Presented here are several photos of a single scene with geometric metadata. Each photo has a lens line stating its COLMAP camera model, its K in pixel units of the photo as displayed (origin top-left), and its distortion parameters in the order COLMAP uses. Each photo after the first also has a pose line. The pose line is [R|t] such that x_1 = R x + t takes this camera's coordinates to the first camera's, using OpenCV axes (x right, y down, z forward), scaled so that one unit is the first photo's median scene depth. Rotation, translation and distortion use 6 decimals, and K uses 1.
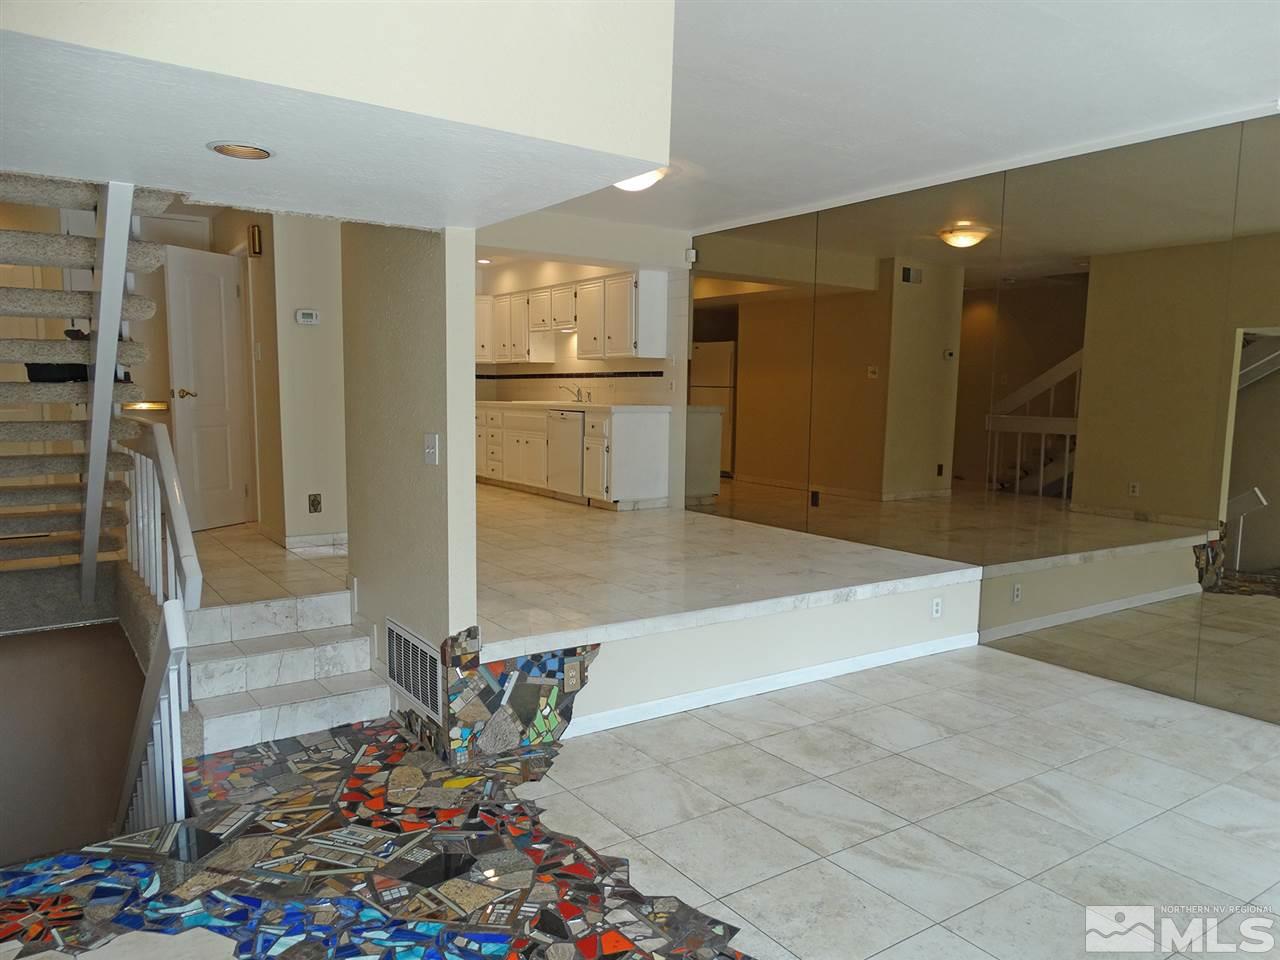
lens RADIAL K [[911.9, 0, 649.1], [0, 911.9, 480.9], [0, 0, 1]] dist [0.012676, 0.000728]
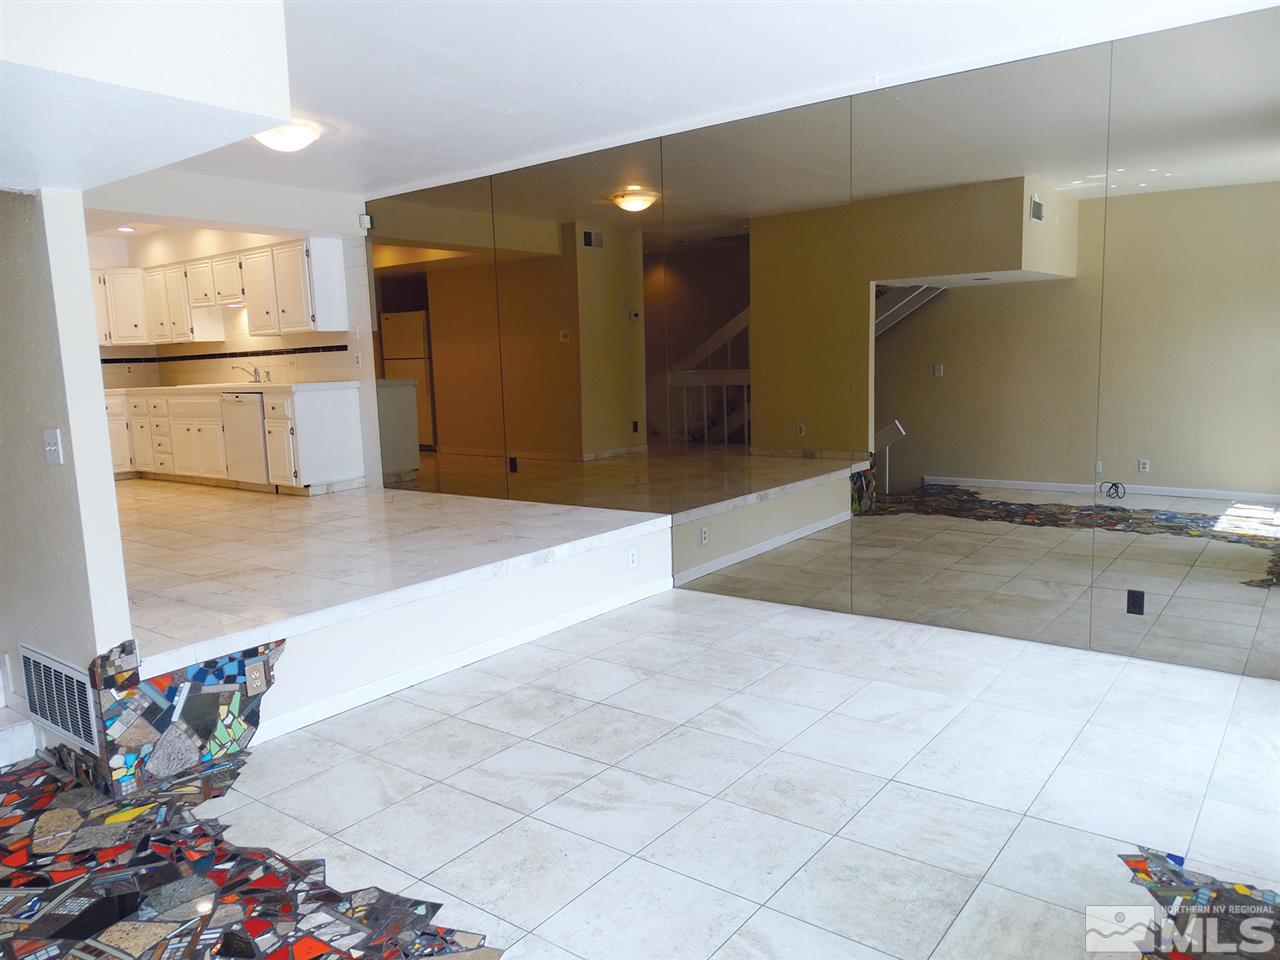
lens RADIAL K [[911.9, 0, 638.3], [0, 911.9, 480.2], [0, 0, 1]] dist [0.012676, 0.000728]
pose [[0.952961, -0.093164, 0.288418, 0.035397], [0.083265, 0.995445, 0.046428, 0.002637], [-0.291430, -0.020229, 0.956378, -0.000131]]
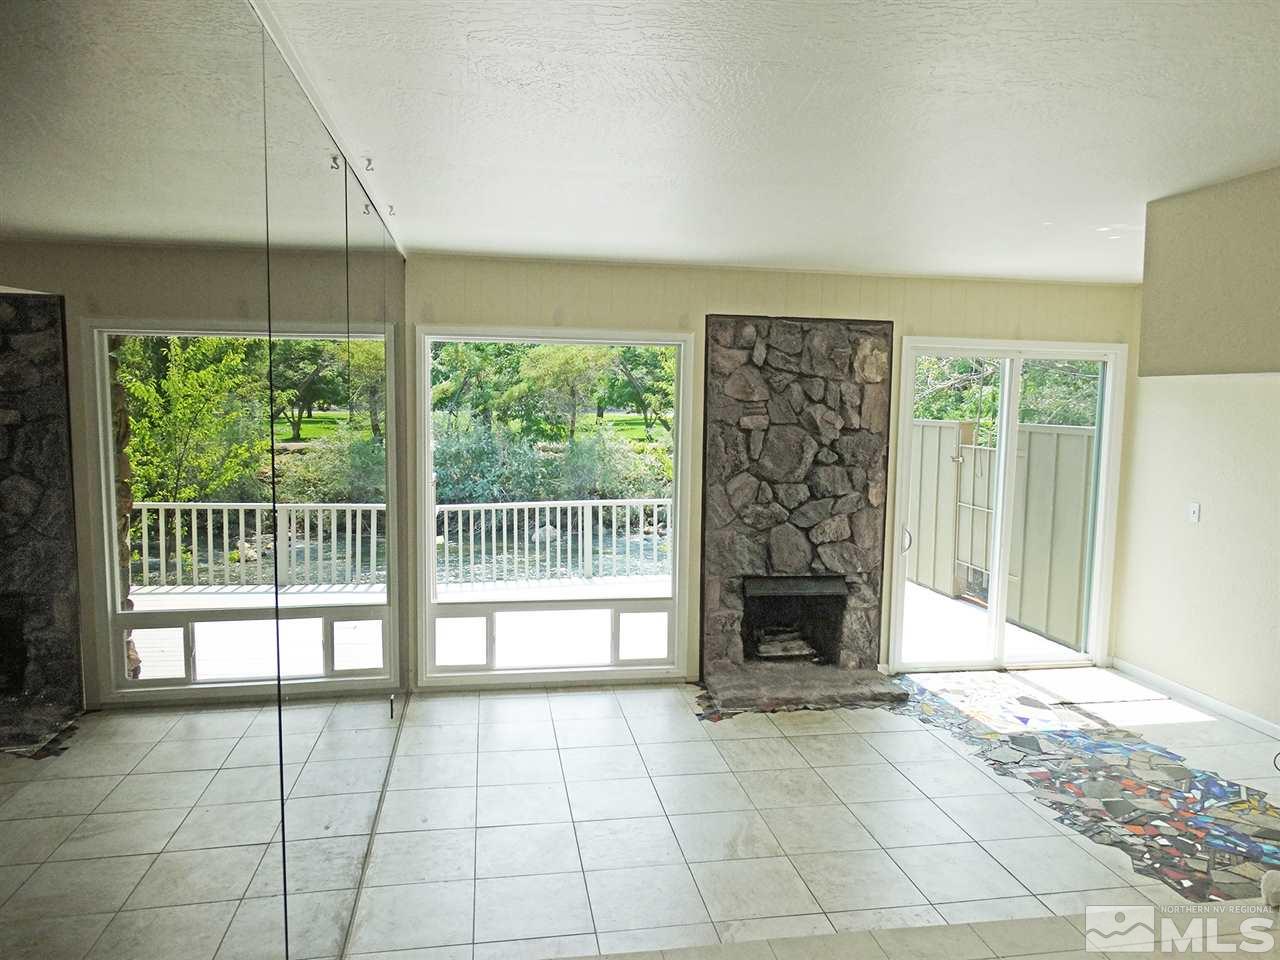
lens RADIAL K [[911.9, 0, 643.6], [0, 911.9, 479.4], [0, 0, 1]] dist [0.012676, 0.000728]
pose [[-0.903637, -0.076165, 0.421472, 0.072274], [0.006189, 0.981636, 0.190663, -0.284543], [-0.428254, 0.174899, -0.886571, 1.673016]]
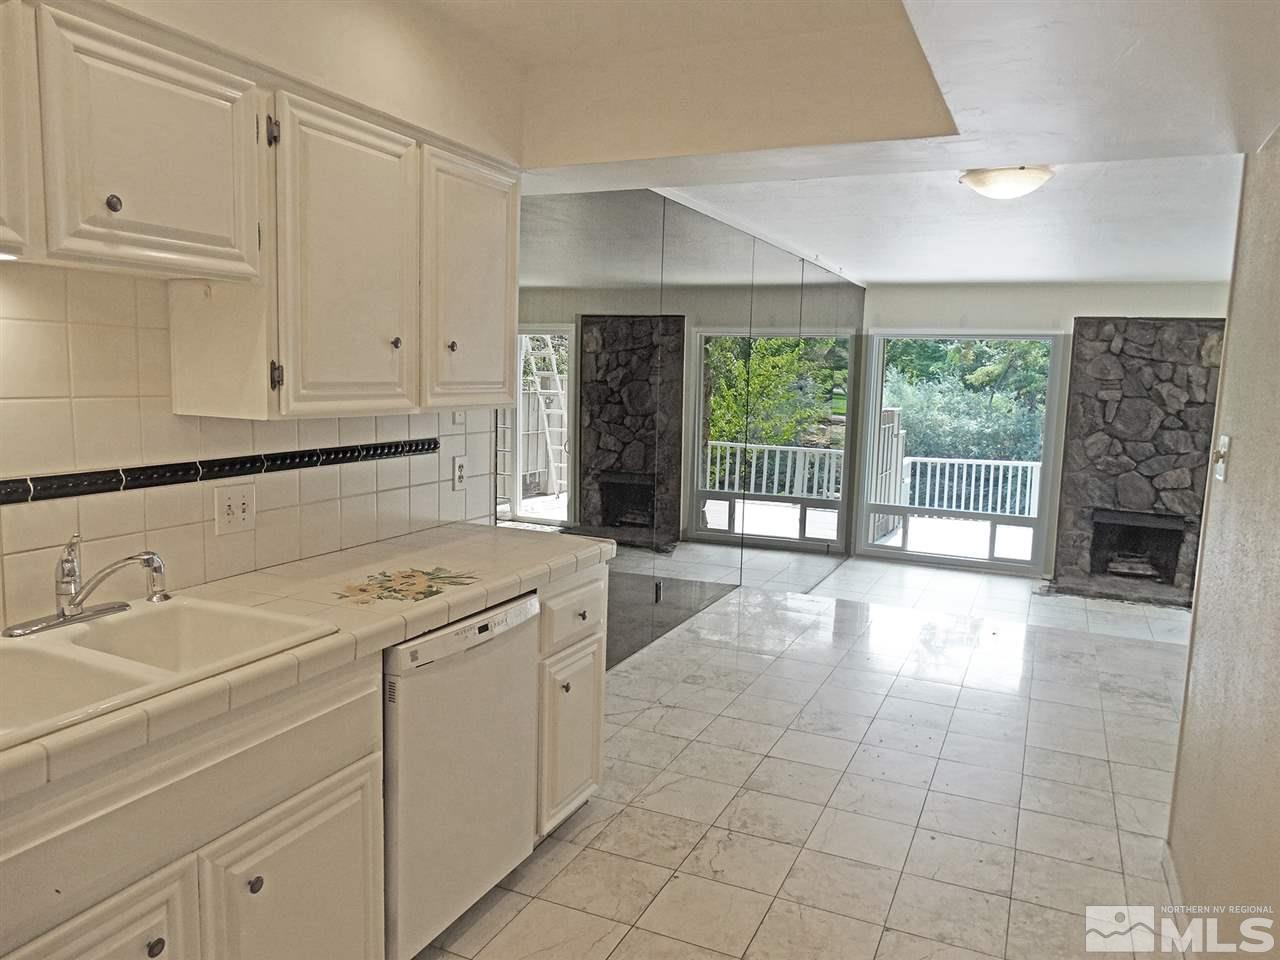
lens RADIAL K [[911.9, 0, 651.7], [0, 911.9, 470.6], [0, 0, 1]] dist [0.012676, 0.000728]
pose [[-0.522244, -0.139390, 0.841327, -0.663762], [0.045271, 0.980629, 0.190571, -0.360492], [-0.851593, 0.137613, -0.505818, 2.181472]]
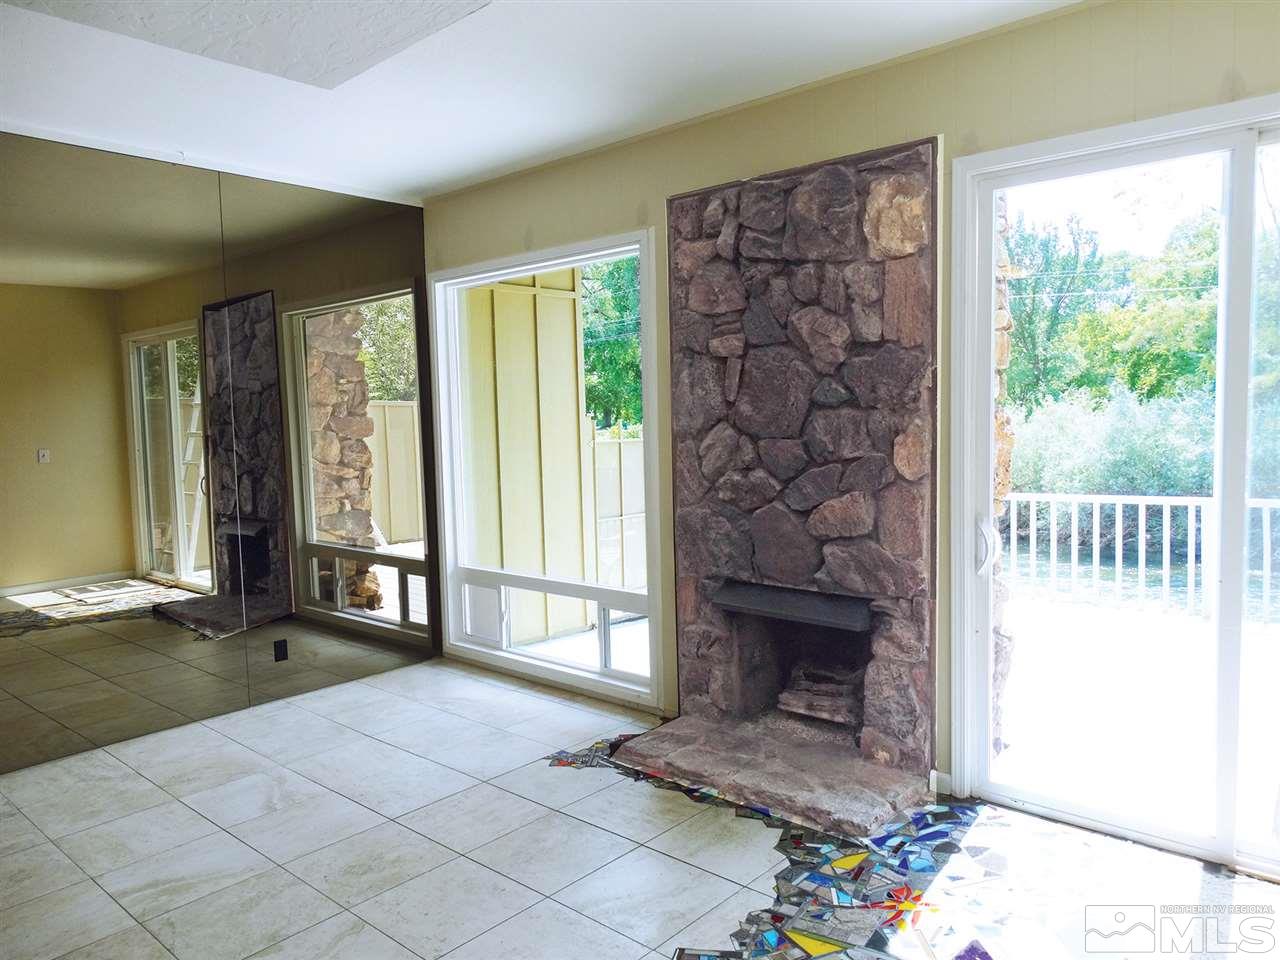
lens RADIAL K [[911.9, 0, 646.5], [0, 911.9, 472.7], [0, 0, 1]] dist [0.012676, 0.000728]
pose [[-0.225452, -0.082622, 0.970745, -0.406151], [0.120838, 0.986332, 0.112013, -0.075228], [-0.966731, 0.142557, -0.212387, 0.565375]]
